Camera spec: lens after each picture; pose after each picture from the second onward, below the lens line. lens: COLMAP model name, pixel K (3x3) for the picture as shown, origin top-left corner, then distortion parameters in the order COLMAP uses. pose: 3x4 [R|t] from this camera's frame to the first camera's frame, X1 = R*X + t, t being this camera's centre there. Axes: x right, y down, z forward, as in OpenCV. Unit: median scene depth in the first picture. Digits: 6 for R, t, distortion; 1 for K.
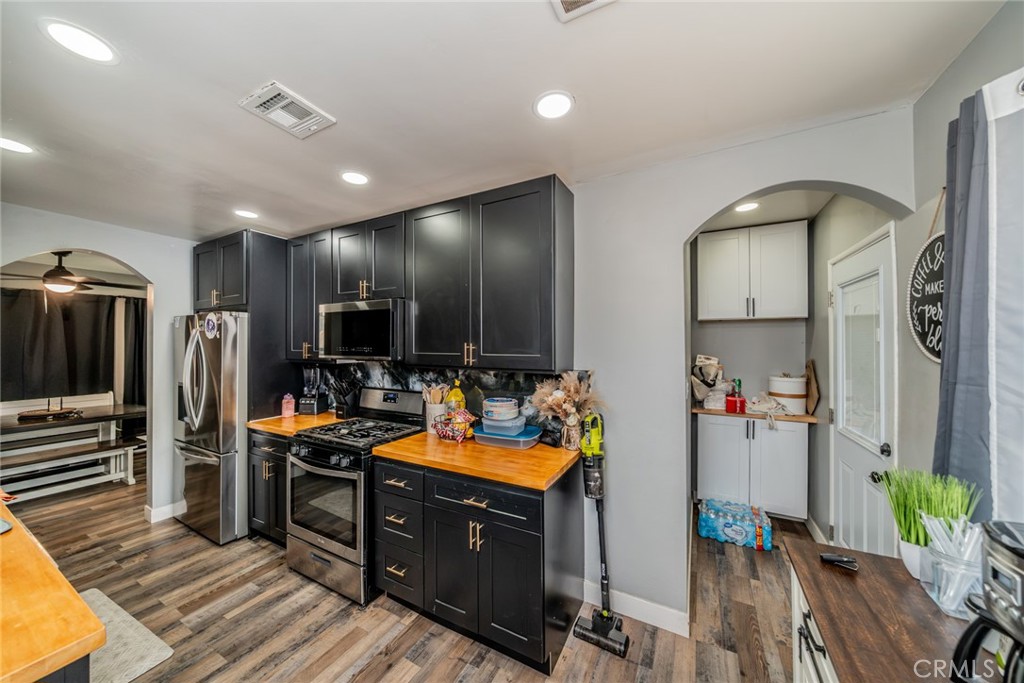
lens RADIAL K [[346.6, 0, 508.1], [0, 346.6, 343.9], [0, 0, 1]] dist [-0.000650, -0.000067]
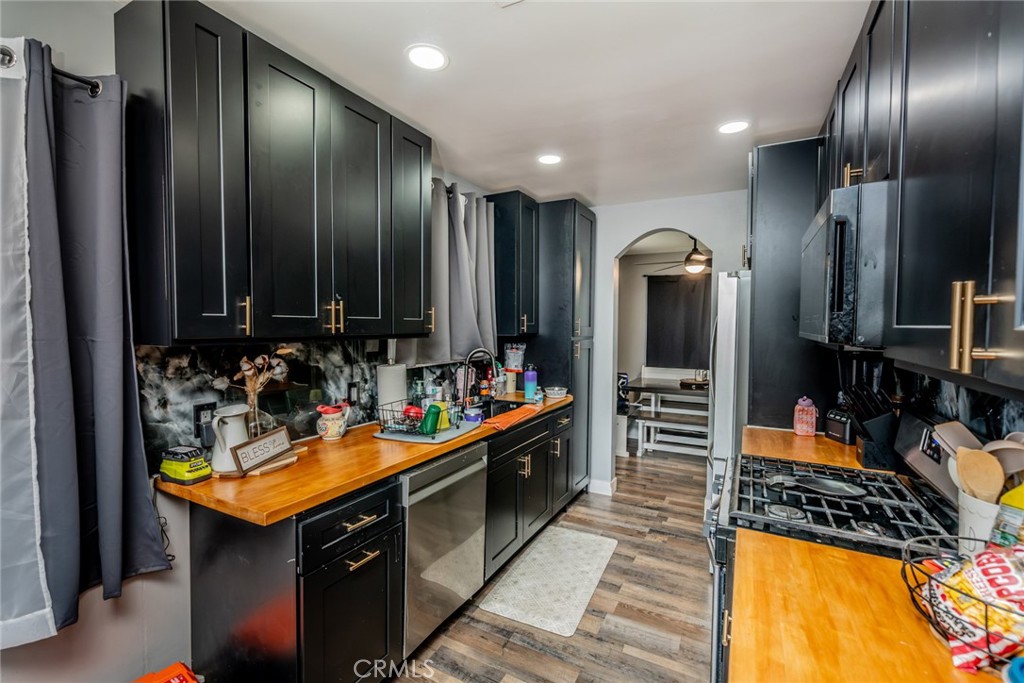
lens RADIAL K [[445.4, 0, 507.6], [0, 445.4, 340.2], [0, 0, 1]] dist [0.001219, 0.000106]
pose [[-0.008013, 0.032296, -0.999446, 0.167955], [0.000826, 0.999478, 0.032290, 0.023406], [0.999968, -0.000567, -0.008035, 0.577753]]
